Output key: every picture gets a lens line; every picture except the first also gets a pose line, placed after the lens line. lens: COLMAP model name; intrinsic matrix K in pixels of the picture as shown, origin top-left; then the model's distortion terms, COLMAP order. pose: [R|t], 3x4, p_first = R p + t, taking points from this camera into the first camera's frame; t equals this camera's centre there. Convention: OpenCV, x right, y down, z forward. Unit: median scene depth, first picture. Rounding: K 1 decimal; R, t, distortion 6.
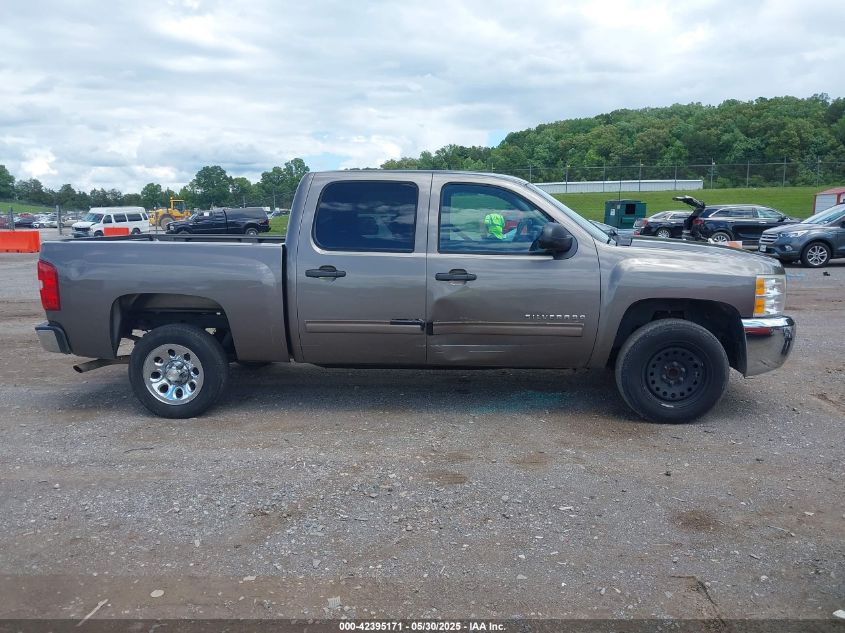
lens RADIAL K [[716.7, 0, 422.5], [0, 716.7, 316.5], [0, 0, 1]] dist [0.073365, 0.001991]
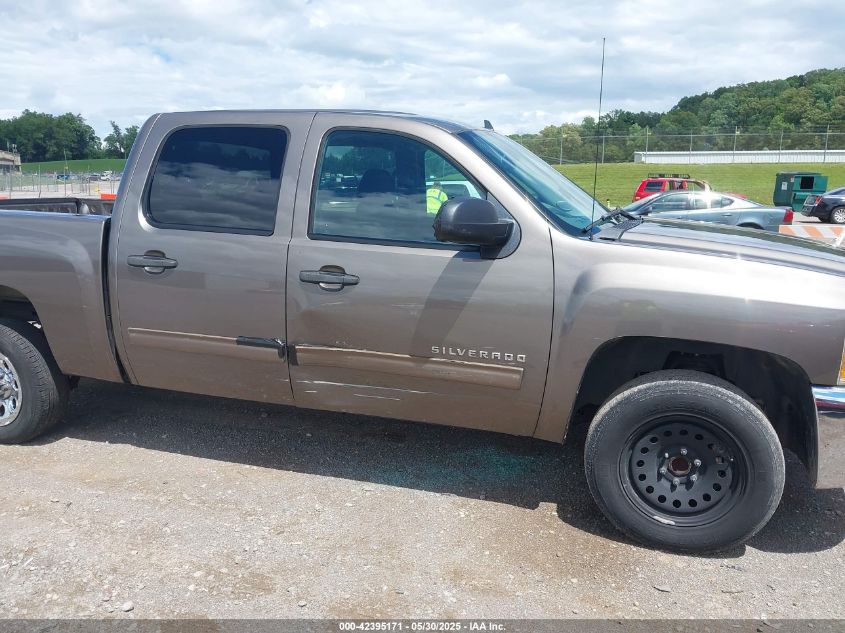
lens RADIAL K [[716.7, 0, 422.5], [0, 716.7, 316.5], [0, 0, 1]] dist [0.073365, 0.001991]
pose [[0.976893, 0.069800, -0.202008, 0.254081], [-0.060663, 0.996850, 0.051082, -0.058266], [0.204938, -0.037647, 0.978051, 0.392420]]
